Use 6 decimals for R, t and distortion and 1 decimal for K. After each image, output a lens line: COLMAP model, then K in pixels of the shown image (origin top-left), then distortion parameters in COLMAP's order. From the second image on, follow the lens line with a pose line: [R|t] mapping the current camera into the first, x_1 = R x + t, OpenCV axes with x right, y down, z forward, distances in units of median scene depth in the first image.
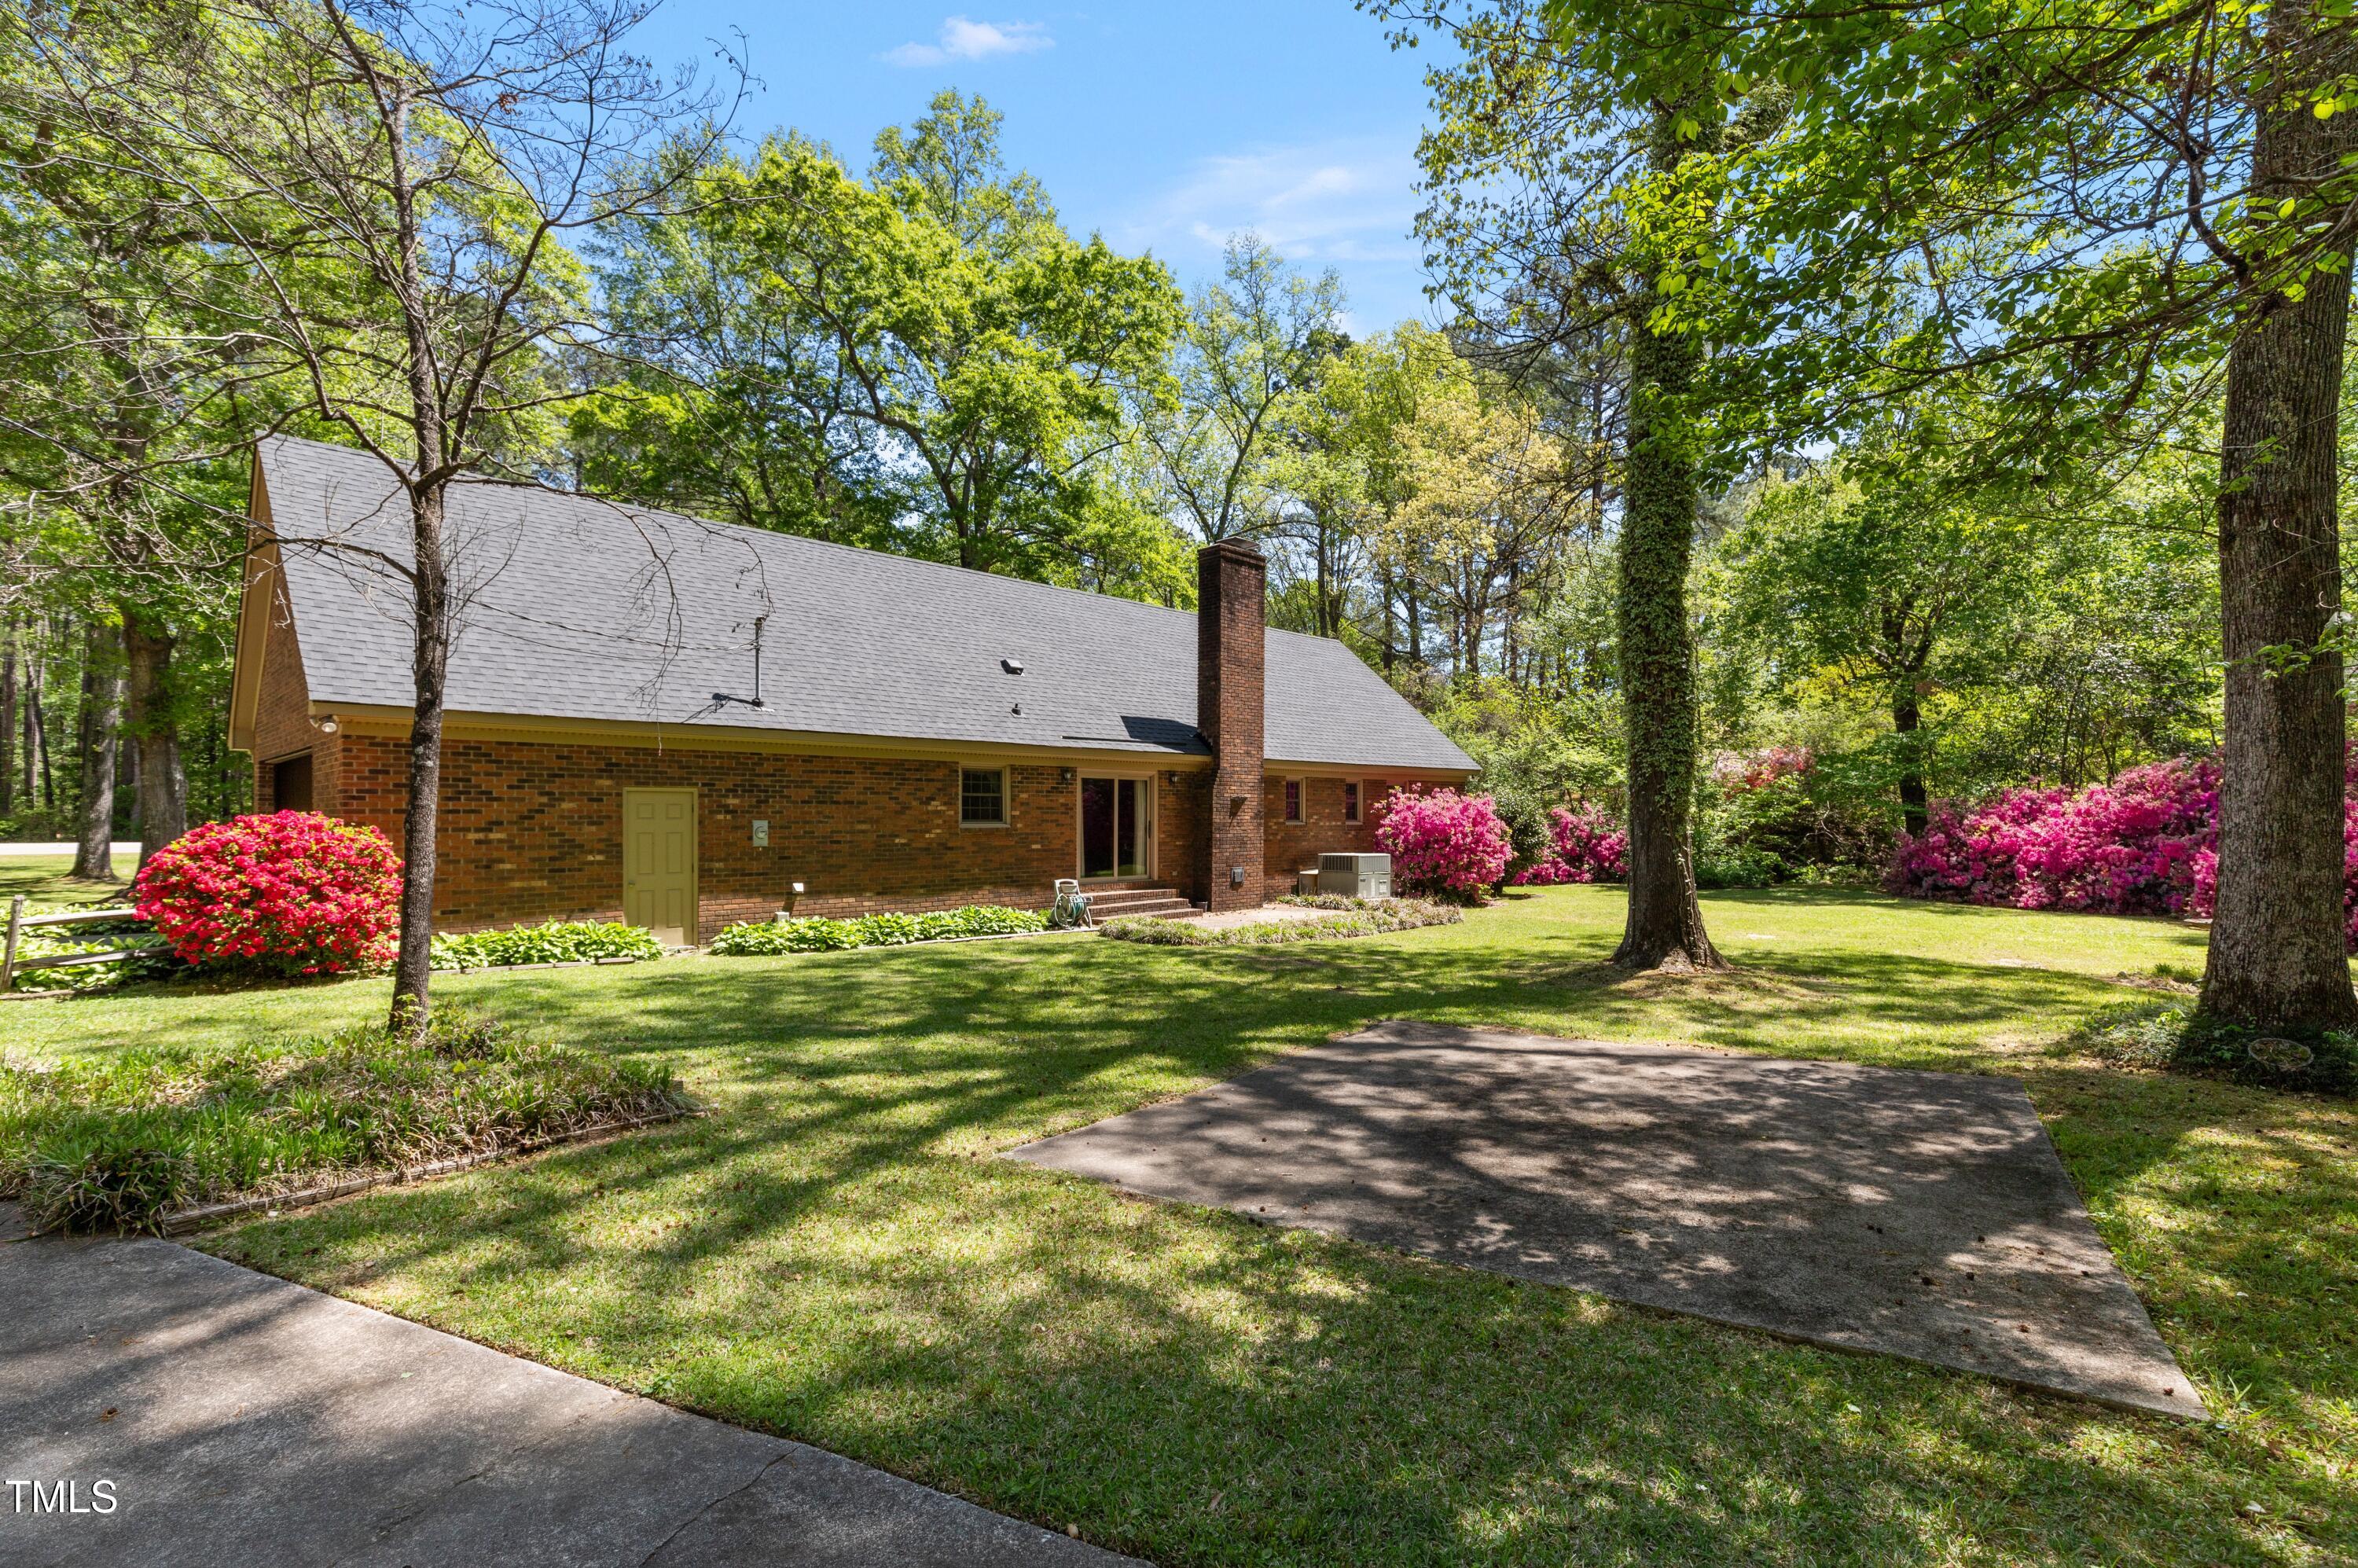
lens RADIAL K [[1050.9, 0, 1179.0], [0, 1050.9, 784.0], [0, 0, 1]] dist [0.004426, -0.000397]
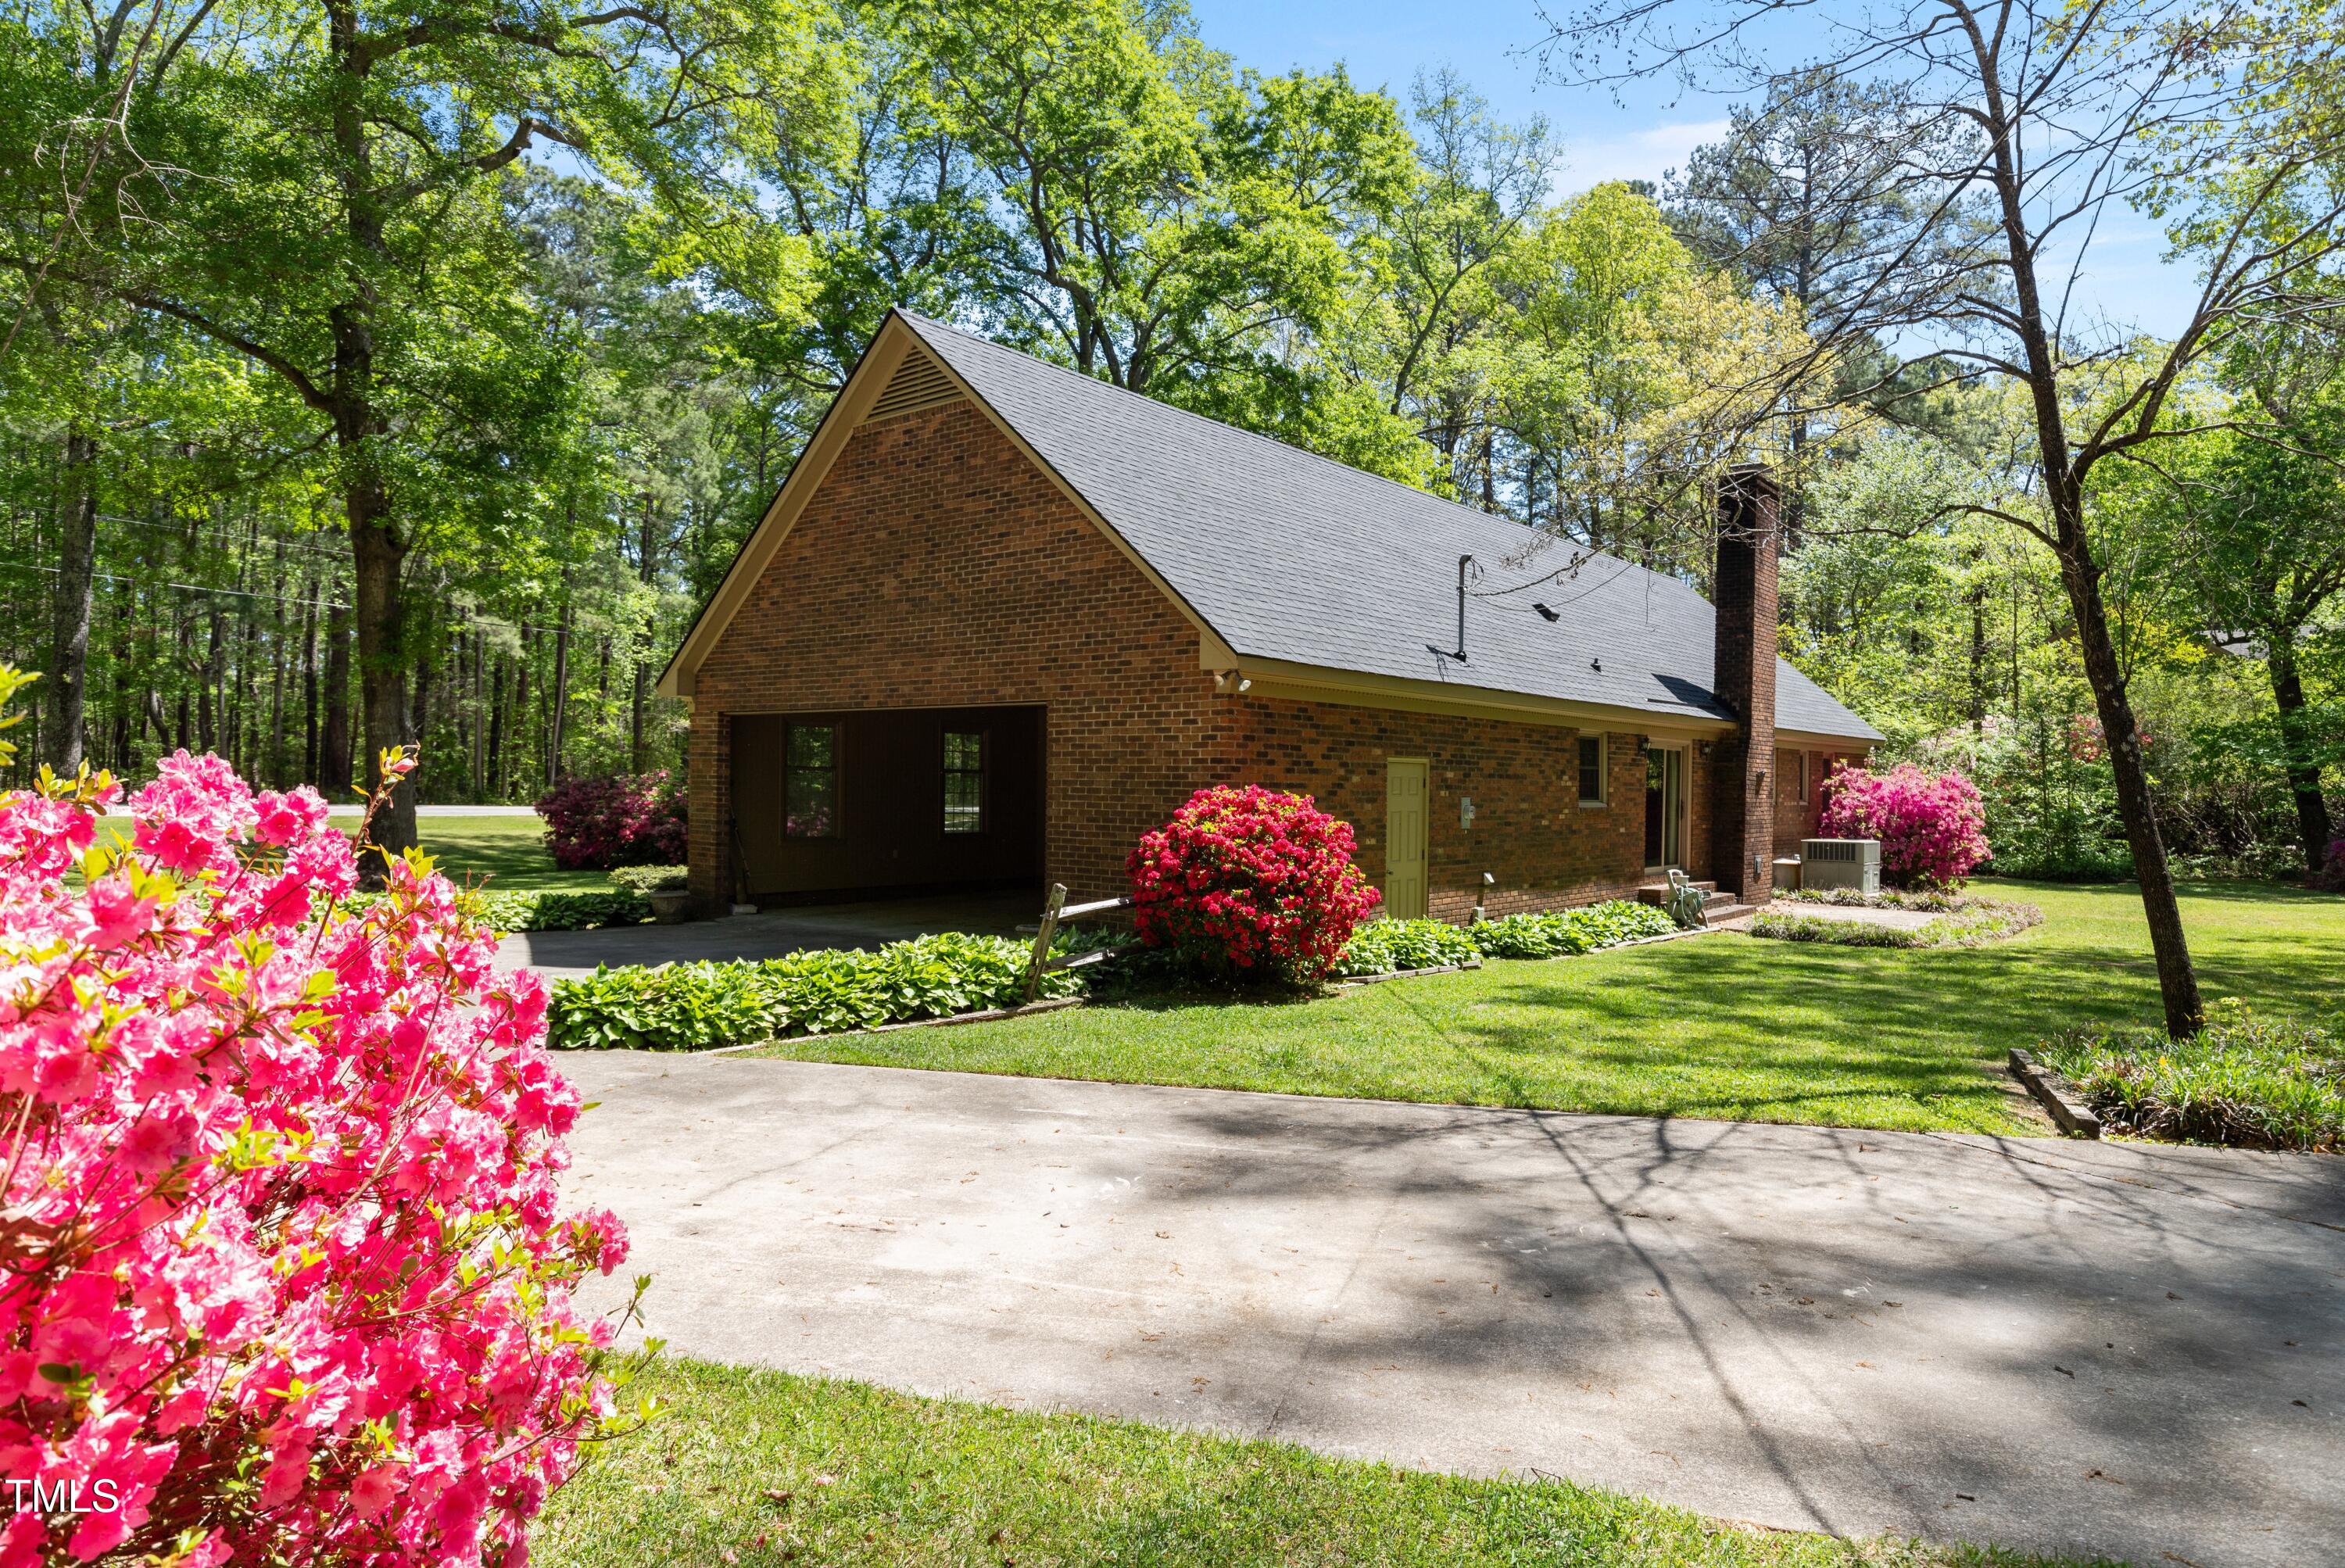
lens RADIAL K [[1366.0, 0, 1172.8], [0, 1366.0, 724.4], [0, 0, 1]] dist [-0.001594, -0.000191]
pose [[0.994584, 0.018093, 0.102349, -0.524620], [-0.016994, 0.999788, -0.011597, -0.004915], [-0.102537, 0.009795, 0.994681, -0.036770]]
